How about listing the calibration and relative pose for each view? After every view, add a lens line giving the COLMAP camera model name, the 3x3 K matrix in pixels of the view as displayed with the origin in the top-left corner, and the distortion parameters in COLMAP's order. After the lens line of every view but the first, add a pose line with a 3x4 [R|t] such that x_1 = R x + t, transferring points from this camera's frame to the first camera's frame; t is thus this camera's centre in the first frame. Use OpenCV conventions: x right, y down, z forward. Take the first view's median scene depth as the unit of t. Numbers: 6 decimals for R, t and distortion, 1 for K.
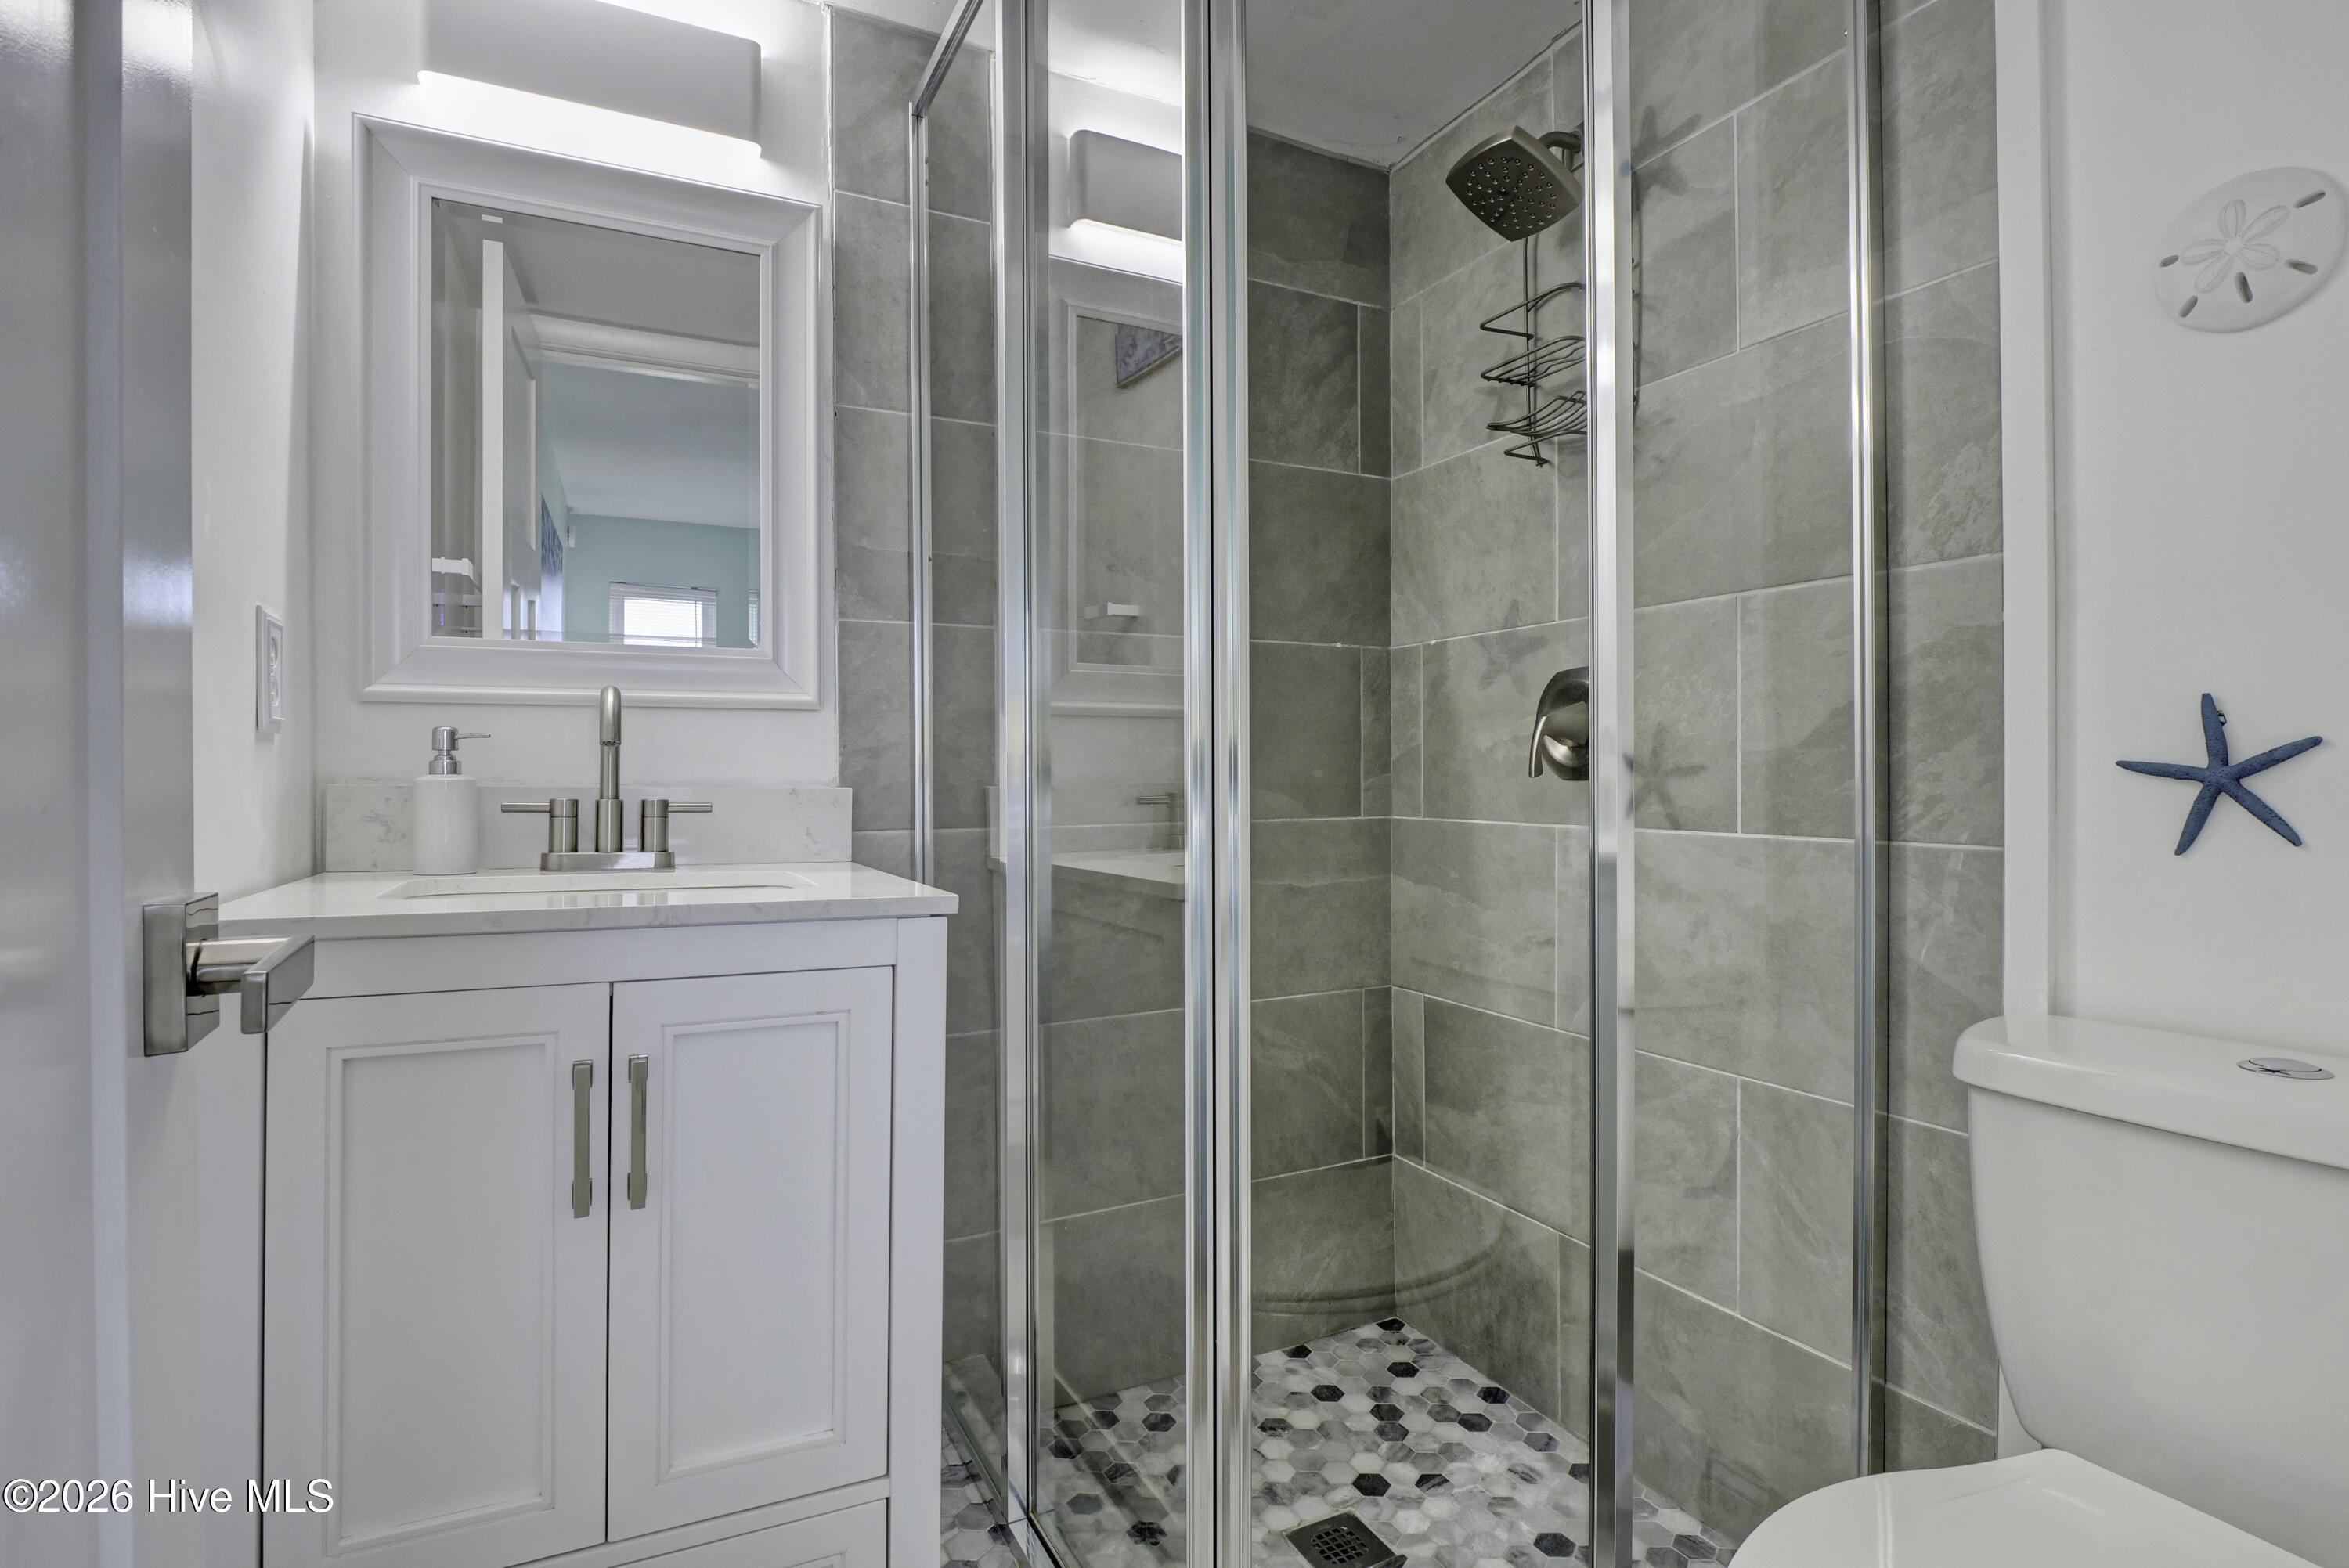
lens RADIAL K [[1140.2, 0, 1165.4], [0, 1140.2, 774.8], [0, 0, 1]] dist [-0.011223, -0.002287]
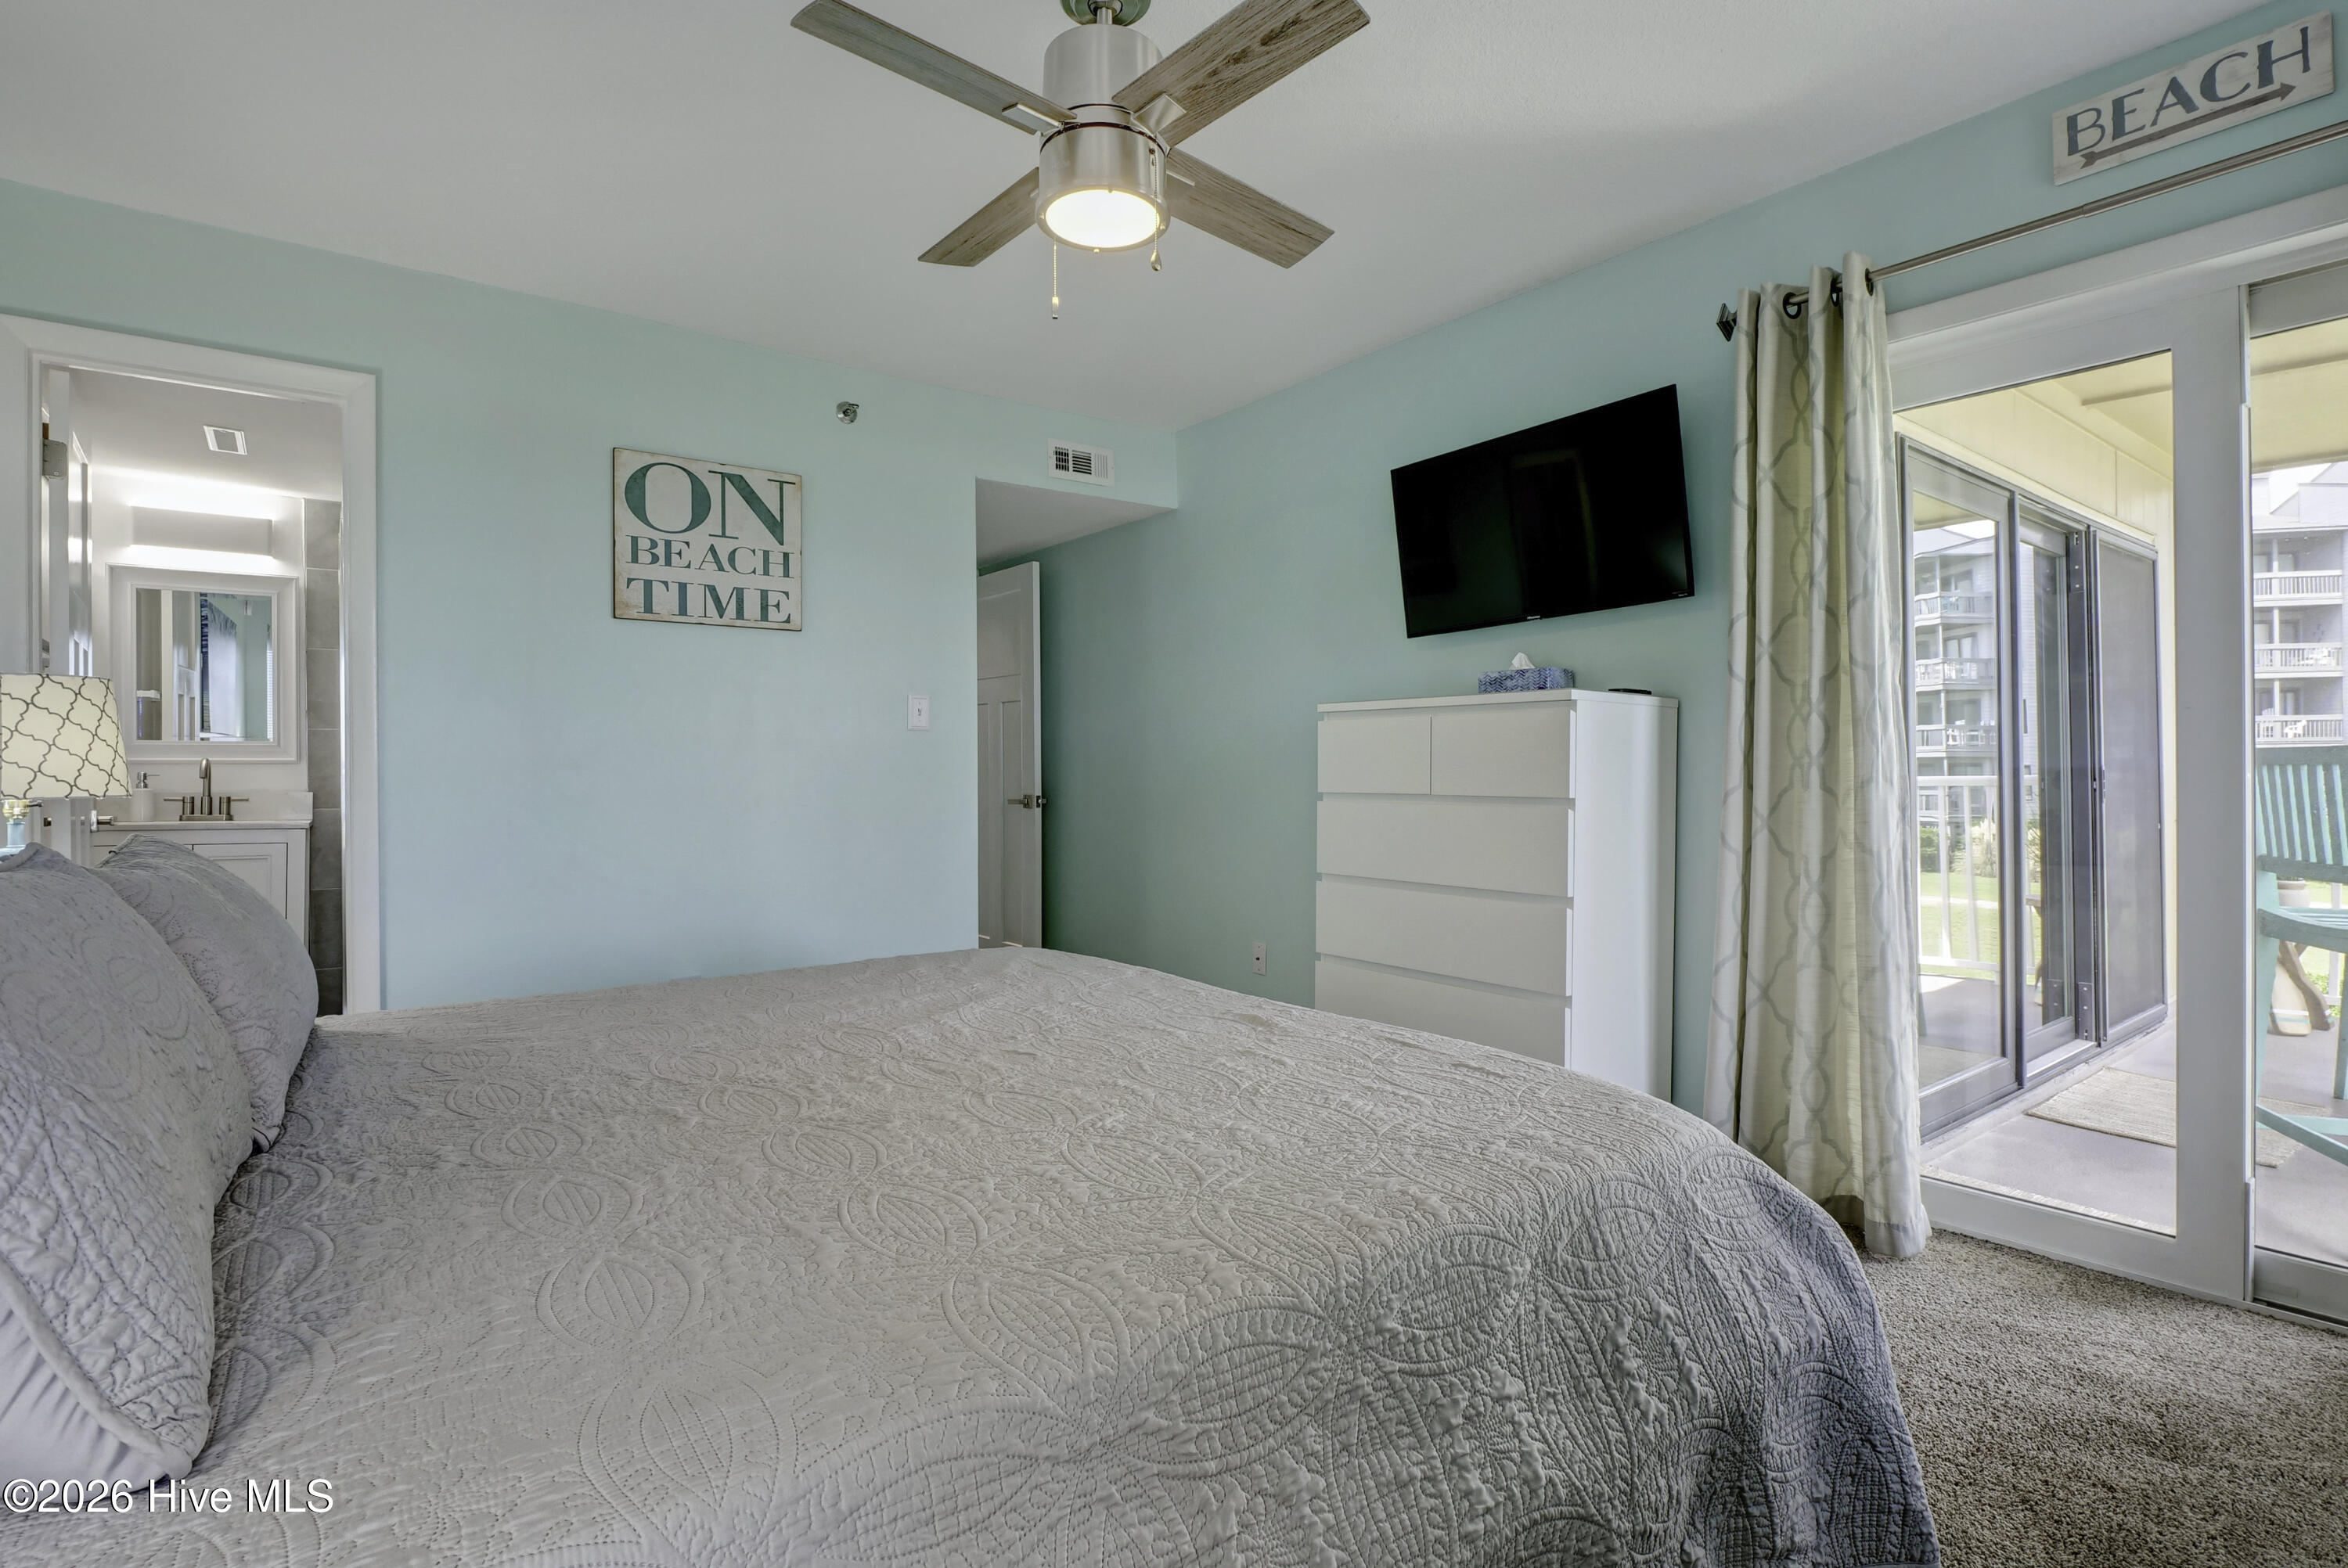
lens RADIAL K [[1139.6, 0, 1164.9], [0, 1139.6, 774.8], [0, 0, 1]] dist [-0.011223, -0.002287]
pose [[0.986904, 0.000535, 0.161310, 1.364778], [0.000497, 0.999980, -0.006352, -0.013007], [-0.161310, 0.006349, 0.986883, -2.082573]]
